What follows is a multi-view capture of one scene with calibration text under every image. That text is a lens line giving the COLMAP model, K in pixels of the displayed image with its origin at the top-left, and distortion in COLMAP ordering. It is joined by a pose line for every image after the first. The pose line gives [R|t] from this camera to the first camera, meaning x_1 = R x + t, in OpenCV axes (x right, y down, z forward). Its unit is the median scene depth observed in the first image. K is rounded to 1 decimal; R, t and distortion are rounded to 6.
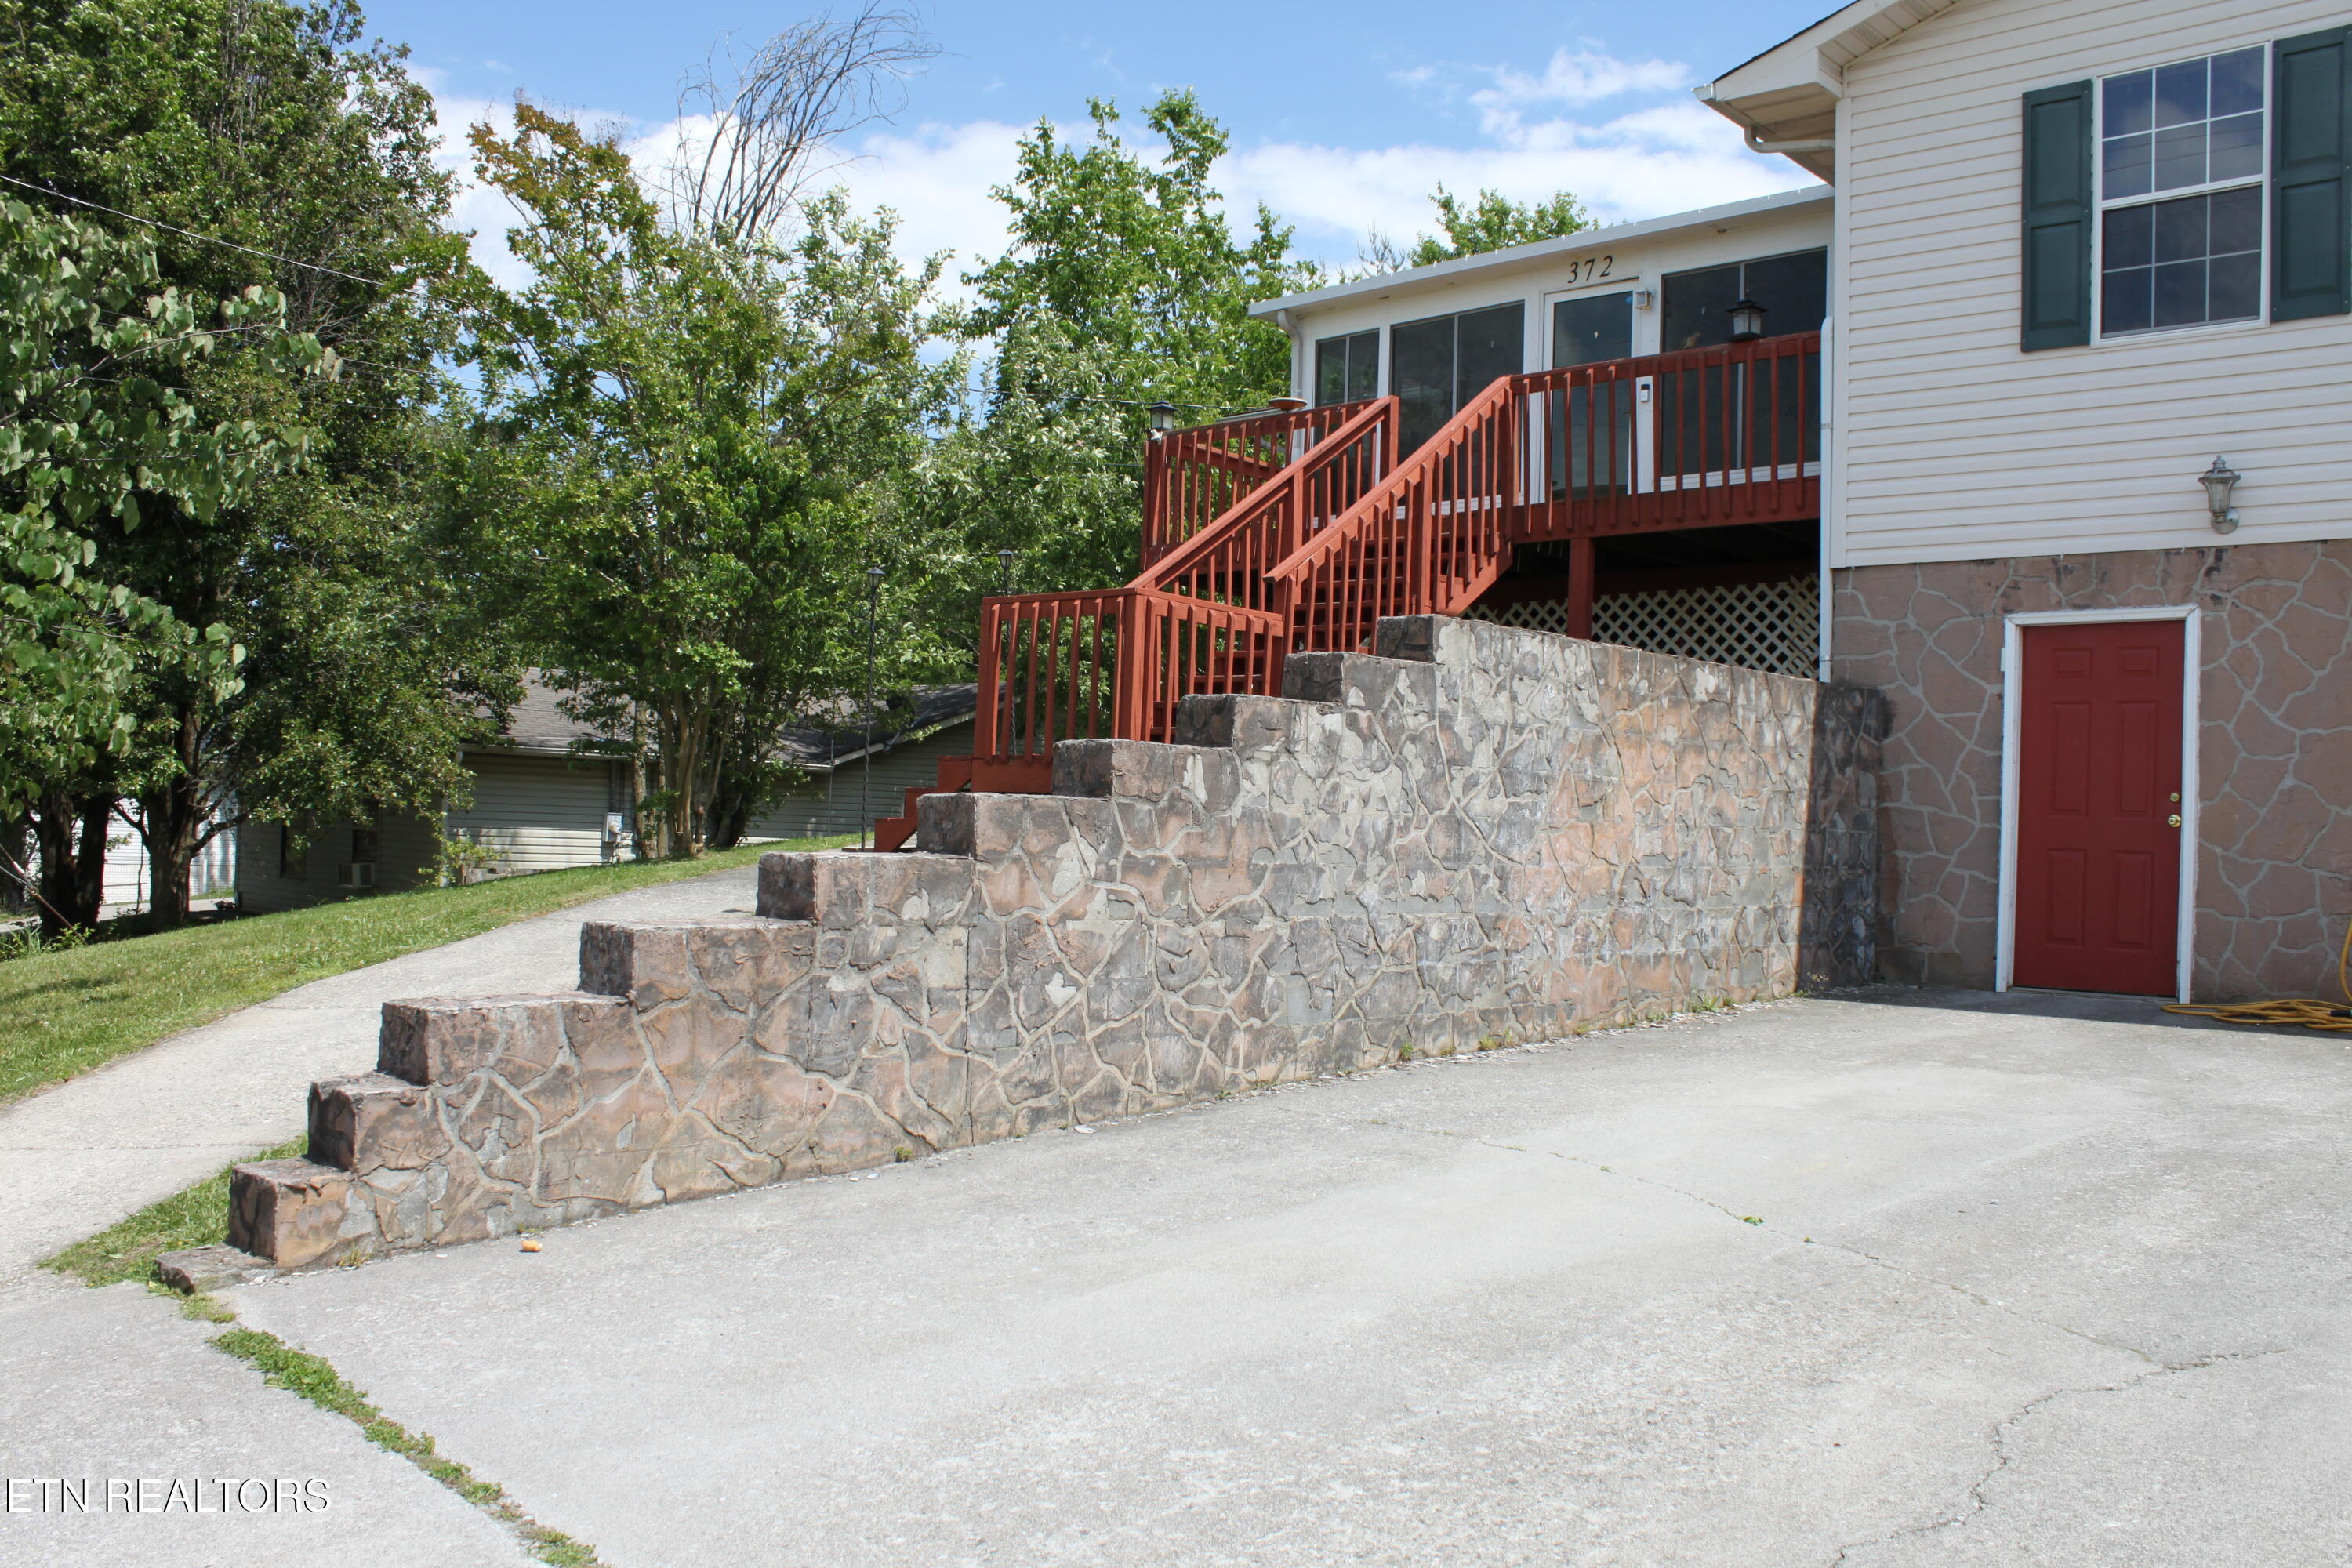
lens RADIAL K [[2000.8, 0, 1176.0], [0, 2000.8, 784.0], [0, 0, 1]] dist [-0.150750, 0.141969]
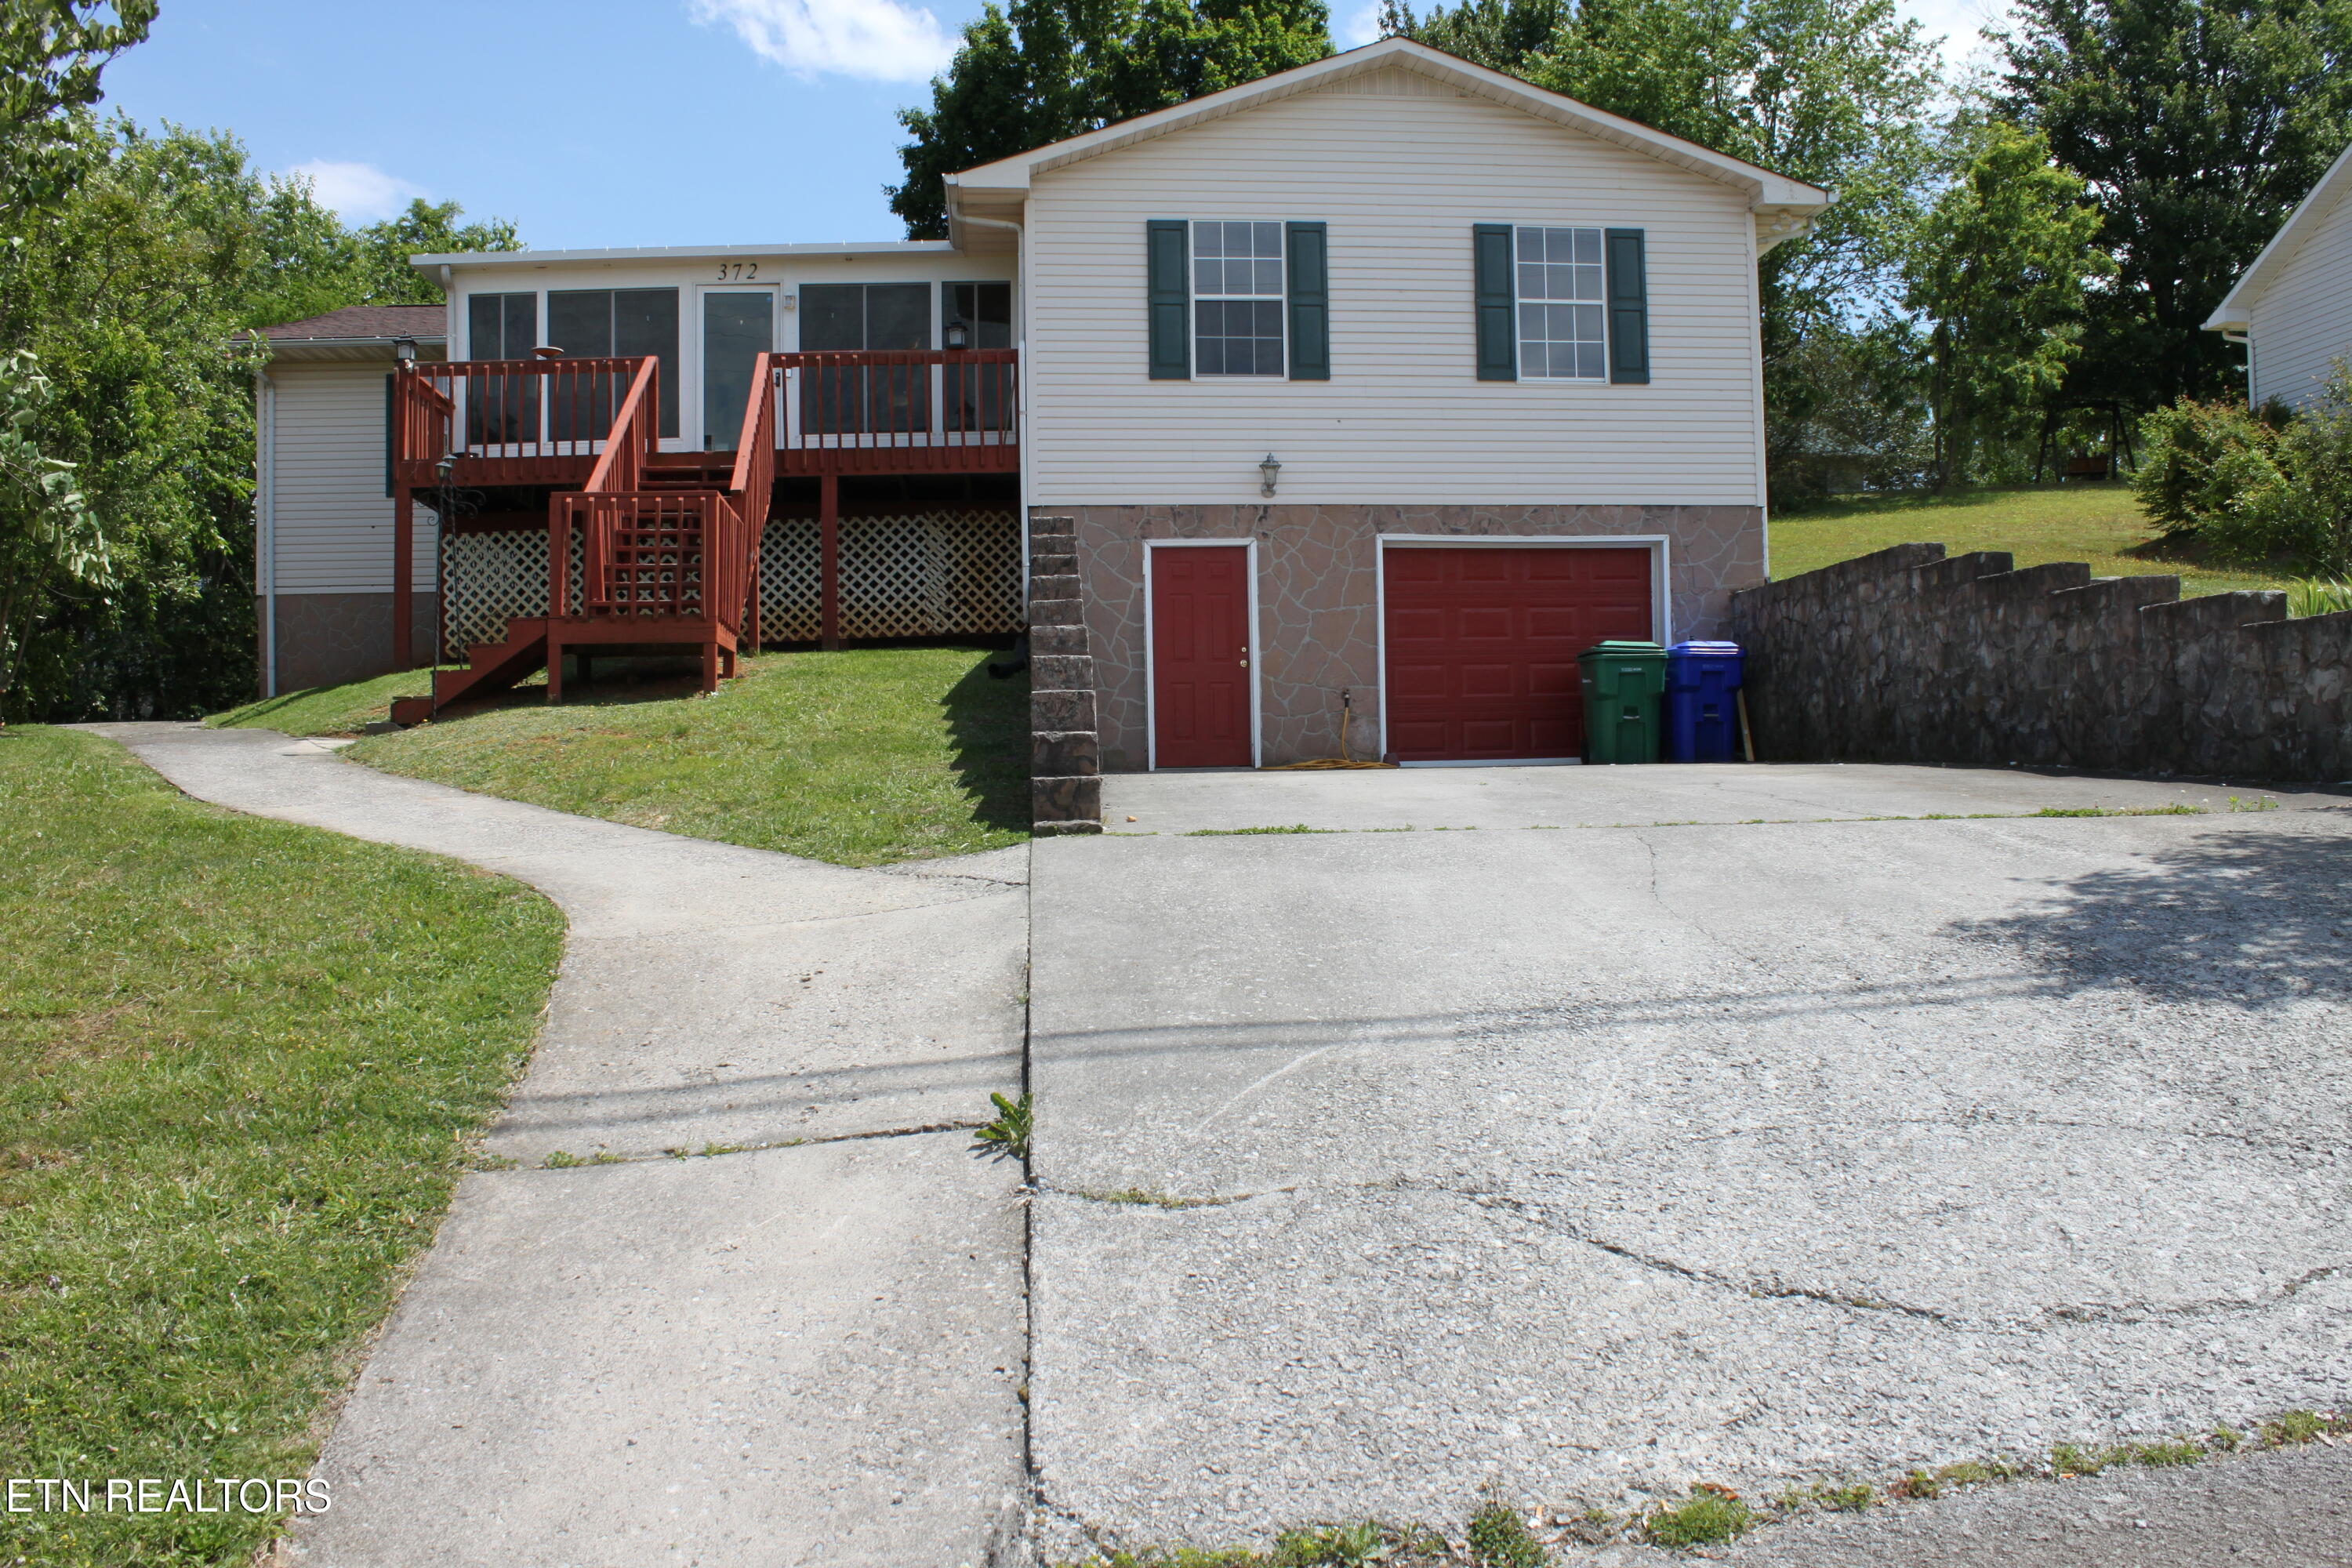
lens RADIAL K [[2000.8, 0, 1176.0], [0, 2000.8, 784.0], [0, 0, 1]] dist [-0.150750, 0.141969]
pose [[0.685124, -0.037350, 0.727468, -0.773713], [0.024907, 0.999302, 0.027849, 0.070957], [-0.728000, -0.000961, 0.685576, -0.158821]]
